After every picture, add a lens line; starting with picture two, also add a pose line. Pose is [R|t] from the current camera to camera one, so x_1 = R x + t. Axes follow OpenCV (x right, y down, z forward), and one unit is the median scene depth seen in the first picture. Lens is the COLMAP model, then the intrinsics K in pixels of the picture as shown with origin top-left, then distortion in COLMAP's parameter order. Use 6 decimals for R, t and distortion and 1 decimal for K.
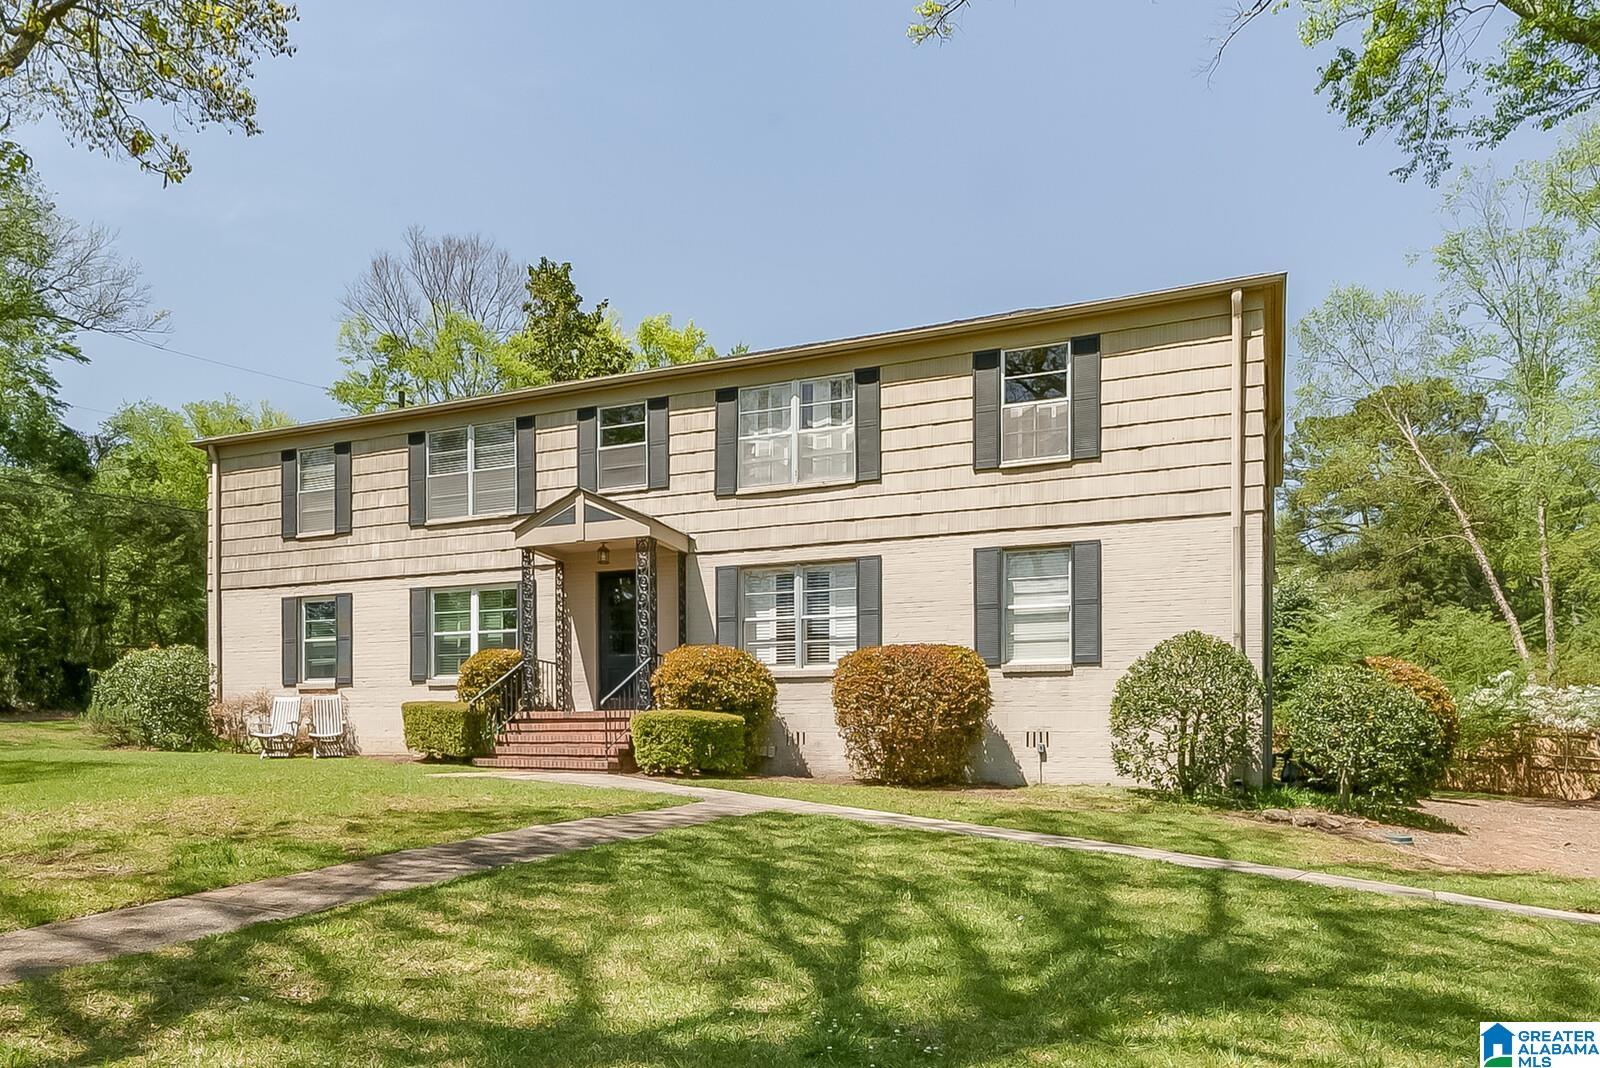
lens RADIAL K [[999.4, 0, 798.3], [0, 999.4, 785.8], [0, 0, 1]] dist [-0.001565, -0.000226]
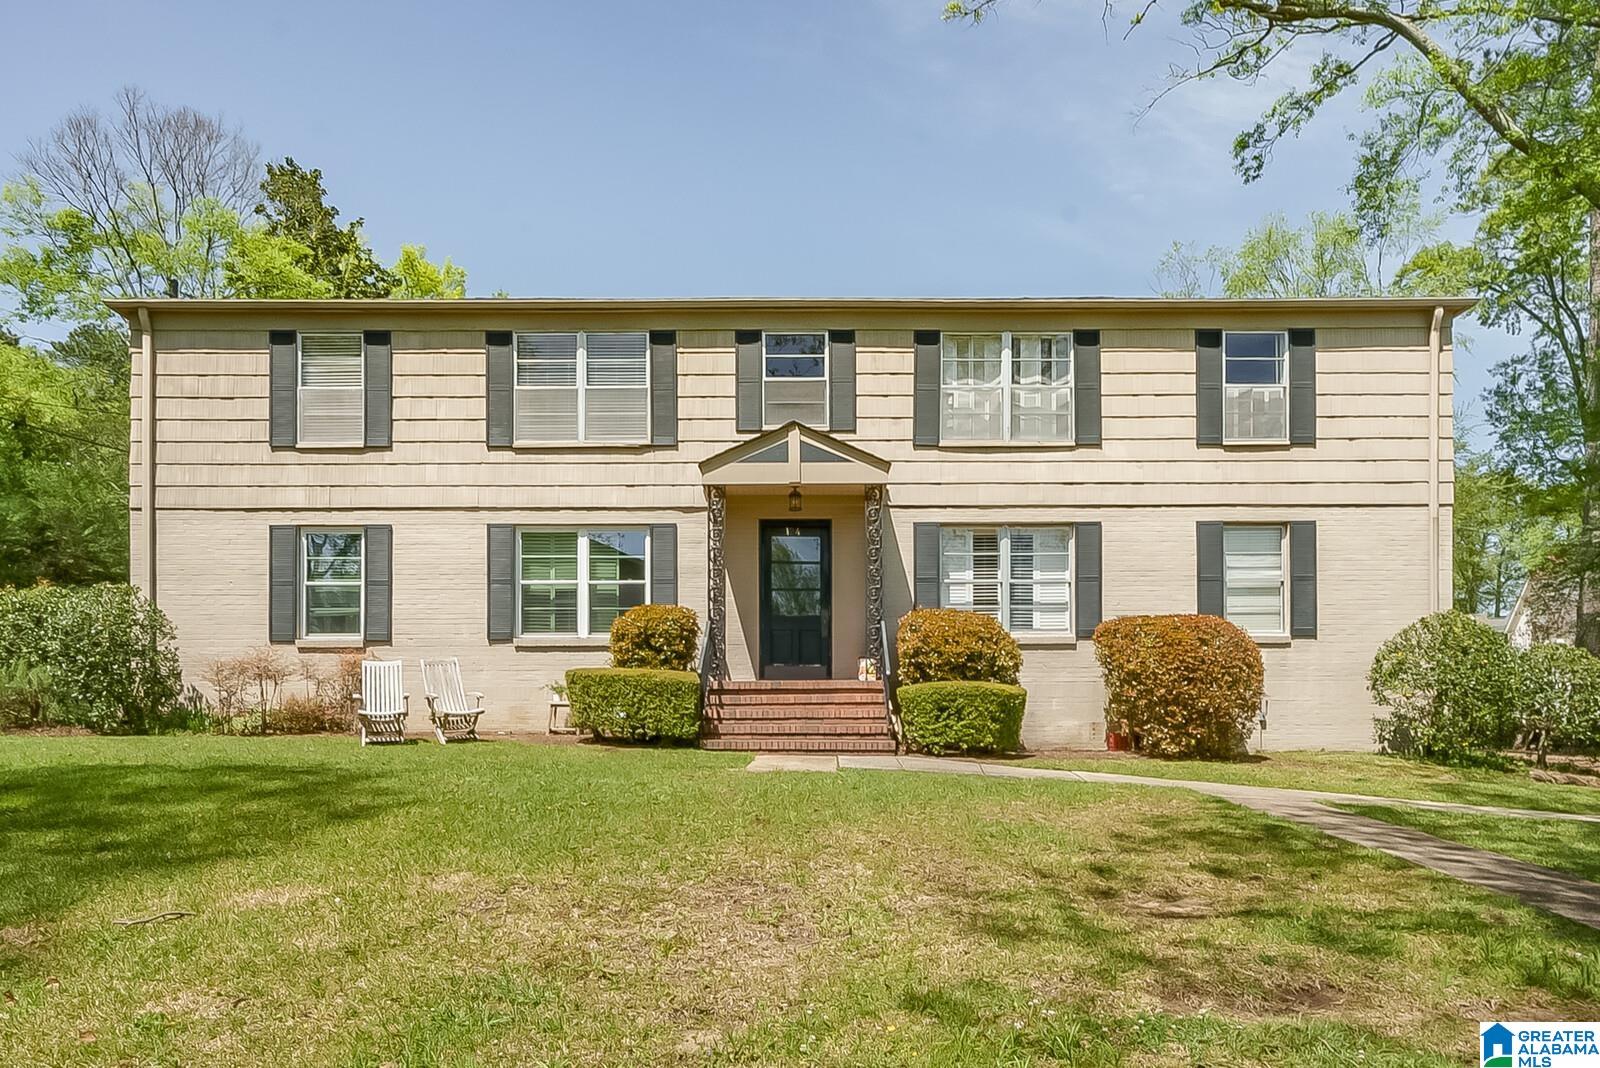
lens RADIAL K [[917.0, 0, 803.0], [0, 917.0, 711.7], [0, 0, 1]] dist [-0.001033, -0.001193]
pose [[0.926695, -0.016400, 0.375457, -0.498843], [0.023029, 0.999648, -0.013175, -0.036671], [-0.375109, 0.020855, 0.926746, 0.263027]]
